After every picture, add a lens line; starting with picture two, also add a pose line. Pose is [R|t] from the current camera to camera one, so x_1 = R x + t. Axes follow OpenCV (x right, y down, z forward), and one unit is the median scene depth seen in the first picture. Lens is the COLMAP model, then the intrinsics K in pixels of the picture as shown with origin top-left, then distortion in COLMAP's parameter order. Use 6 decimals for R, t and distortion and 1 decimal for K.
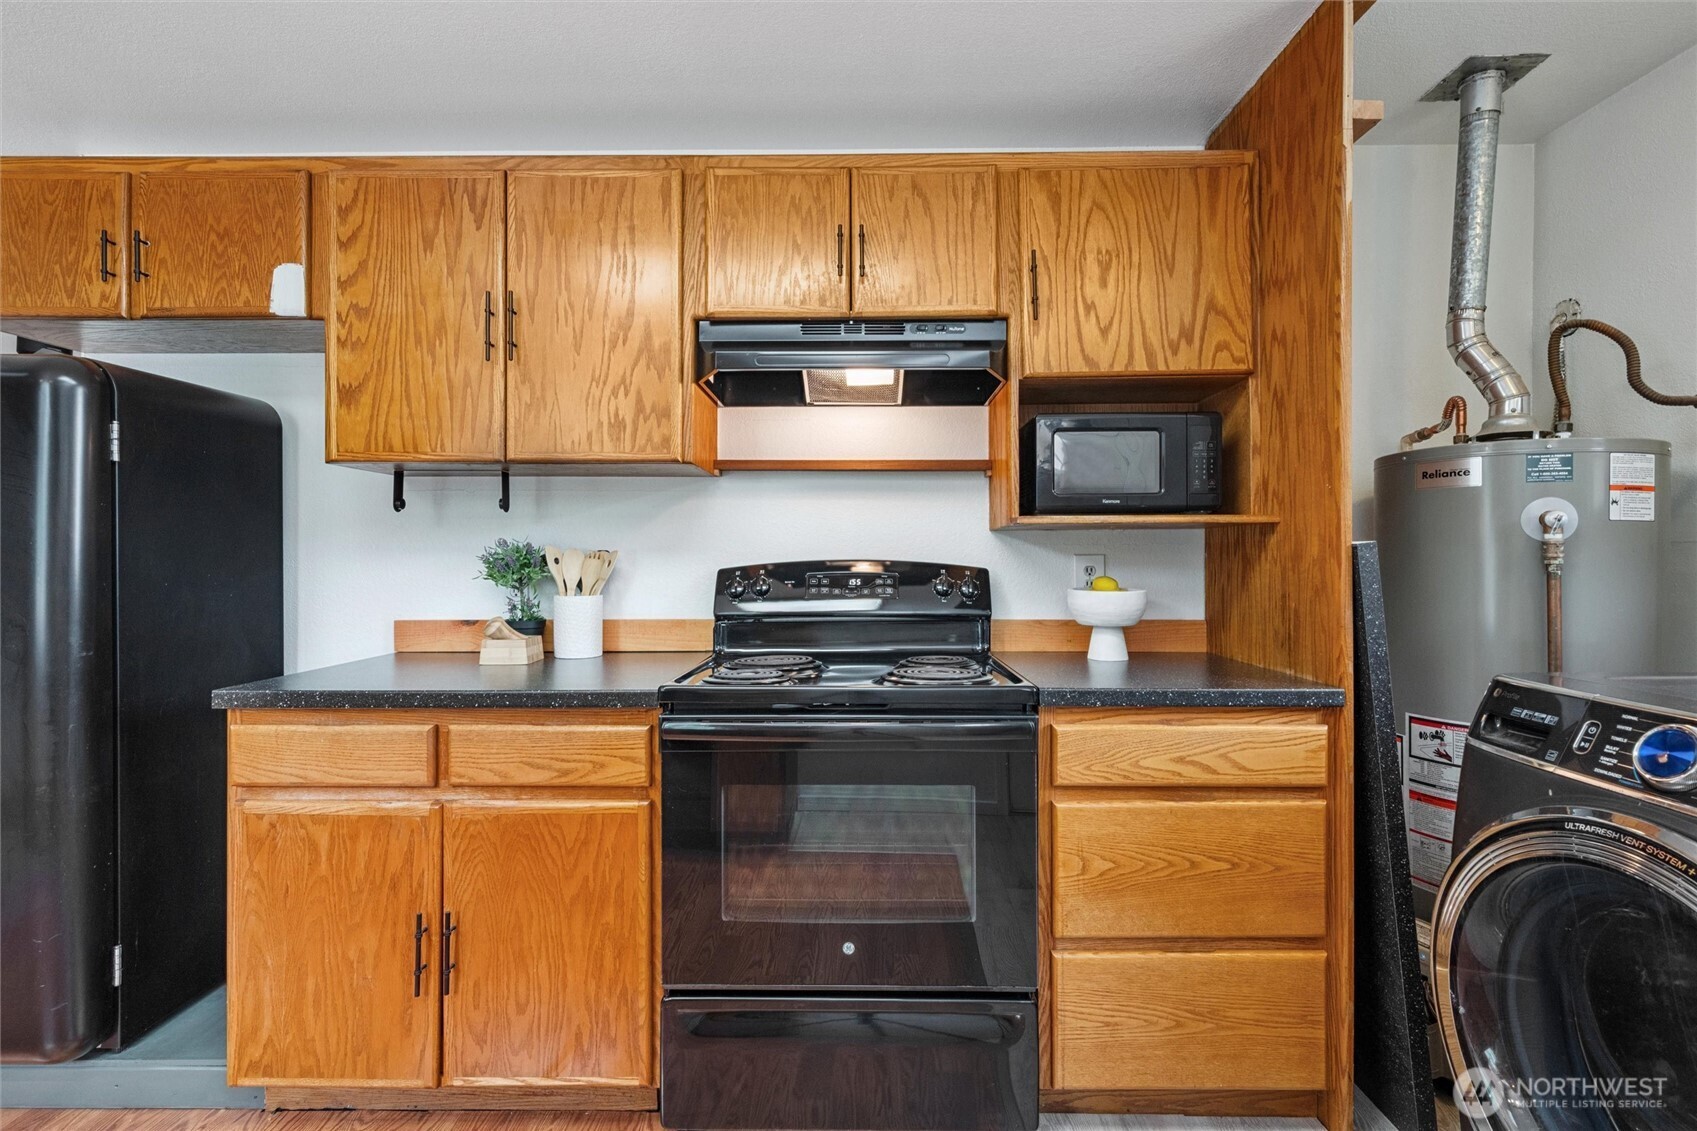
lens RADIAL K [[772.8, 0, 848.7], [0, 772.8, 559.5], [0, 0, 1]] dist [0.000788, 0.000035]
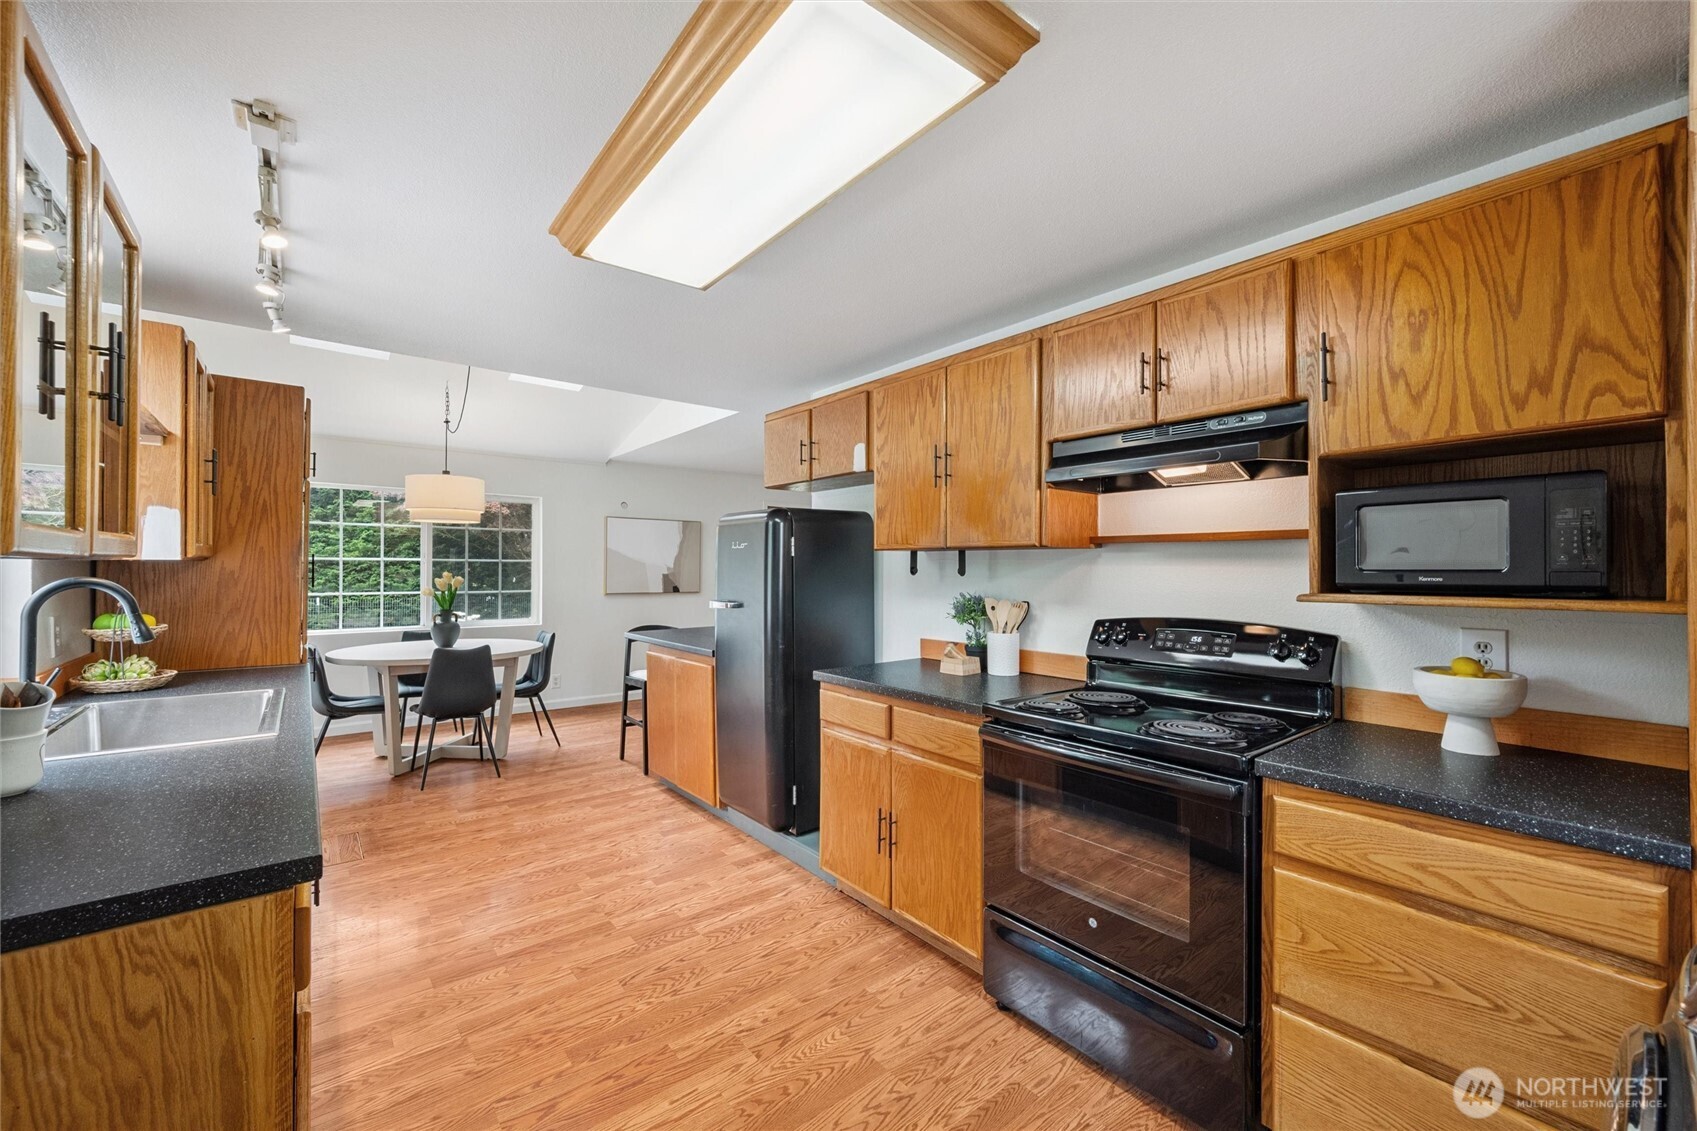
lens RADIAL K [[686.5, 0, 848.4], [0, 686.5, 564.6], [0, 0, 1]] dist [0.000453, 0.000586]
pose [[0.632206, -0.000716, -0.774800, 0.539275], [0.001211, 0.999999, 0.000063, -0.093968], [0.774799, -0.000978, 0.632206, -0.060151]]
